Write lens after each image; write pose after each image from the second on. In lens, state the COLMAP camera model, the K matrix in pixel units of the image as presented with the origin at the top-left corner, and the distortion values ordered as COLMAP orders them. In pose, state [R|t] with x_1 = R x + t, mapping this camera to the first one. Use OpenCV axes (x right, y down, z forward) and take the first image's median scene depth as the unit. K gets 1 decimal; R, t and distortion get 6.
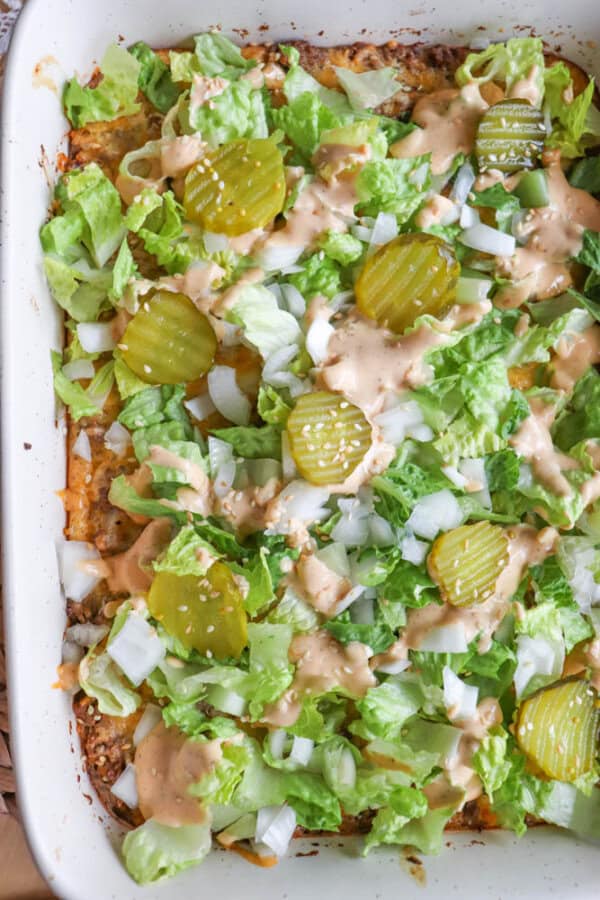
lens RADIAL K [[990.2, 0, 300.0], [0, 990.2, 450.0], [0, 0, 1]] dist [-0.116644, 0.220553]
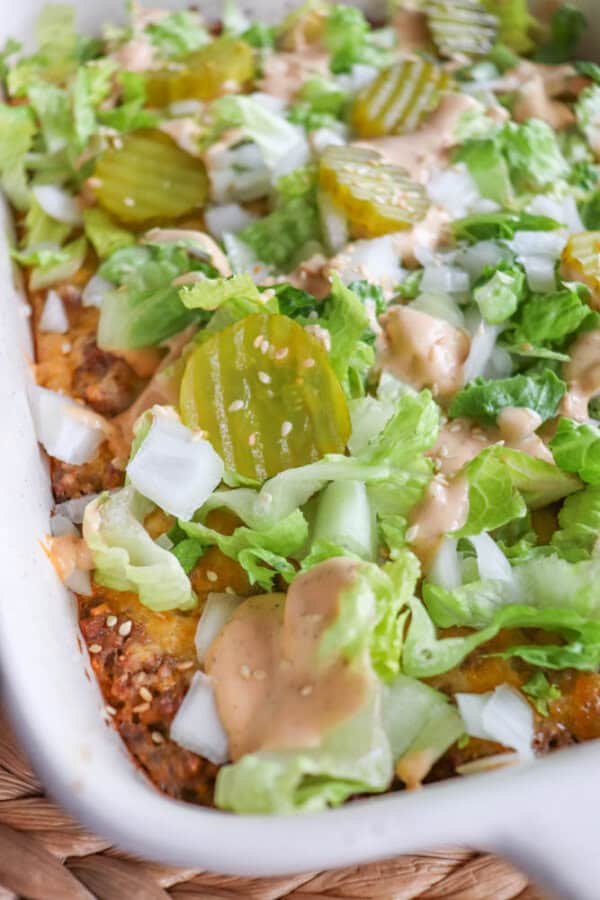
lens RADIAL K [[944.7, 0, 300.0], [0, 944.7, 450.0], [0, 0, 1]] dist [-0.098199, 0.002781]
pose [[0.969374, -0.196677, 0.147079, -0.169016], [0.245514, 0.790851, -0.560605, 0.517595], [-0.006059, 0.579546, 0.814917, 0.505180]]
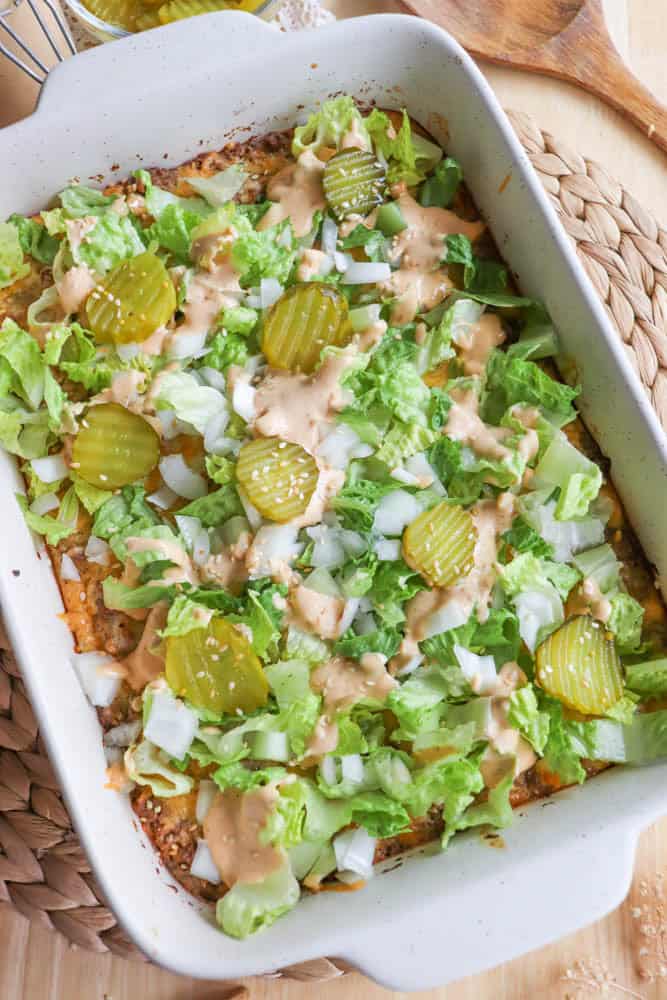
lens RADIAL K [[1100.2, 0, 333.5], [0, 1100.2, 500.0], [0, 0, 1]] dist [-0.116644, 0.220553]
pose [[0.944677, -0.326777, 0.028312, 0.041846], [0.327227, 0.933001, -0.149772, 0.201832], [0.022527, 0.150751, 0.988315, -0.177481]]
